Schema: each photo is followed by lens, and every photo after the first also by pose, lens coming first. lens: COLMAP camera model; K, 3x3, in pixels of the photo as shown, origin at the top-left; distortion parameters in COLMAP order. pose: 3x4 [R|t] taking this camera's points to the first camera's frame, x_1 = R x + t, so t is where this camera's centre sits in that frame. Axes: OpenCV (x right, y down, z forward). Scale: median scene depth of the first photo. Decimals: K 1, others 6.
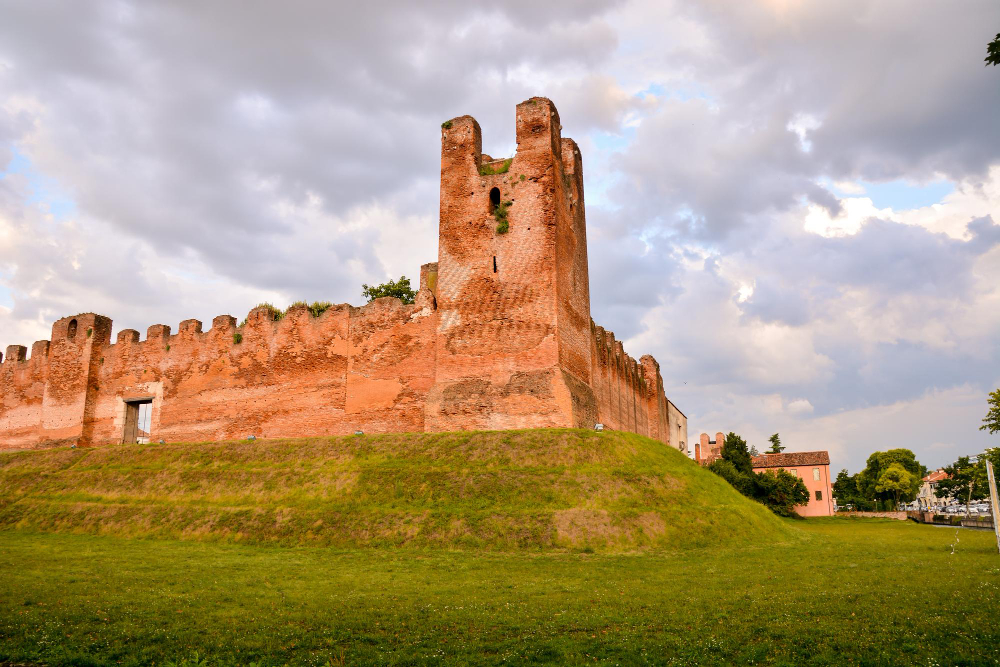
lens RADIAL K [[716.7, 0, 500.0], [0, 716.7, 333.5], [0, 0, 1]] dist [-0.113751, 0.002291]
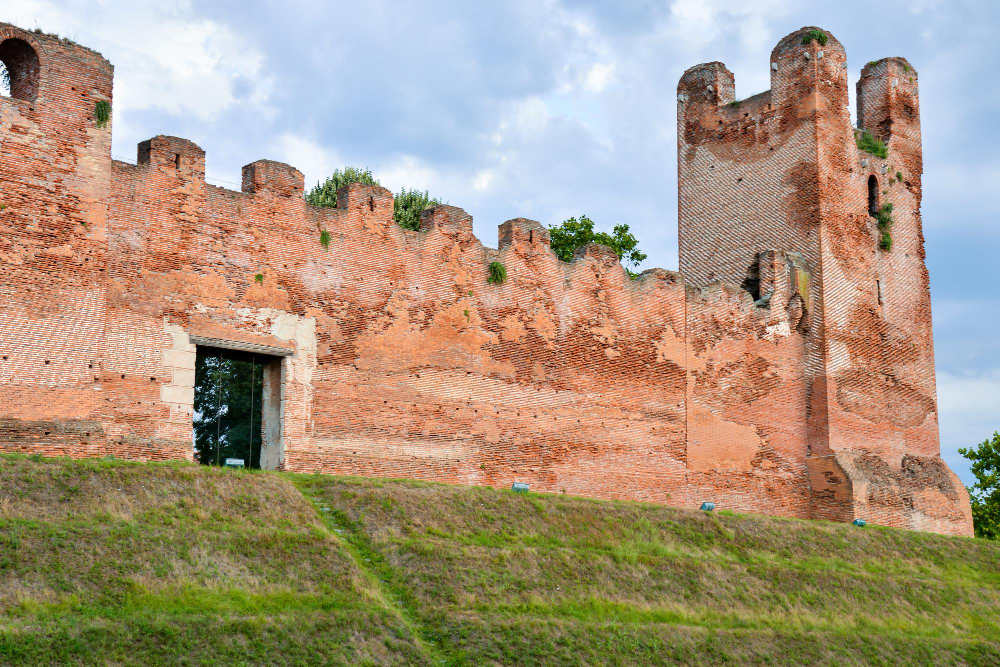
lens RADIAL K [[1598.3, 0, 498.2], [0, 1598.3, 348.4], [0, 0, 1]] dist [0.145642, 0.104474]
pose [[0.430356, 0.177350, 0.885065, -1.460009], [-0.226570, 0.970343, -0.084269, 0.162631], [-0.873762, -0.164264, 0.457775, 0.566585]]
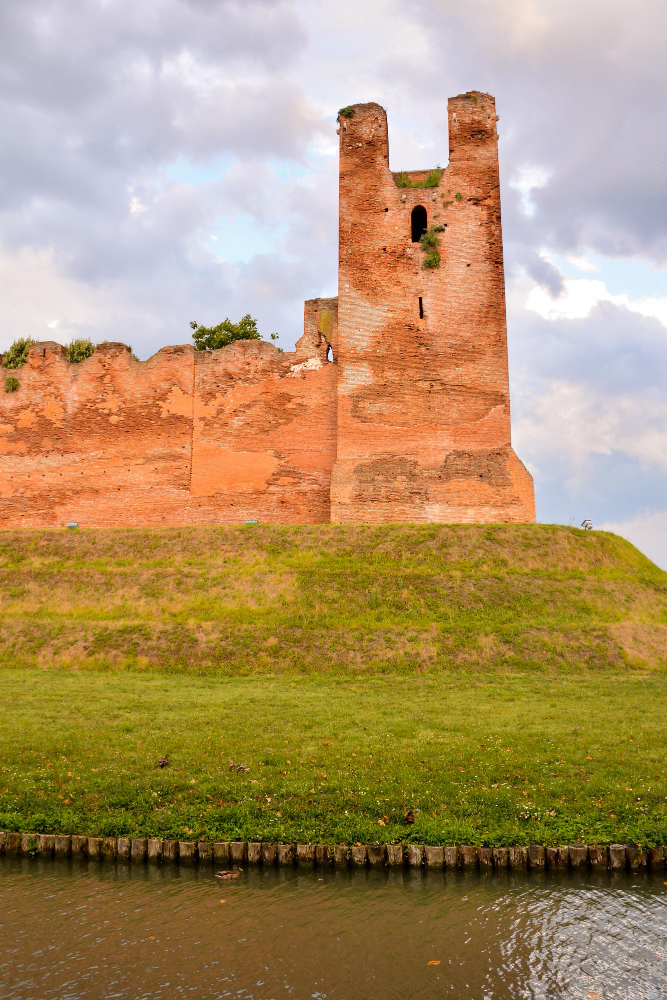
lens RADIAL K [[900.4, 0, 333.4], [0, 900.4, 516.0], [0, 0, 1]] dist [-0.117580, 0.022994]
pose [[0.972687, 0.039140, 0.228797, -0.289074], [-0.063849, 0.992773, 0.101610, 0.030365], [-0.223167, -0.113443, 0.968157, 0.076575]]
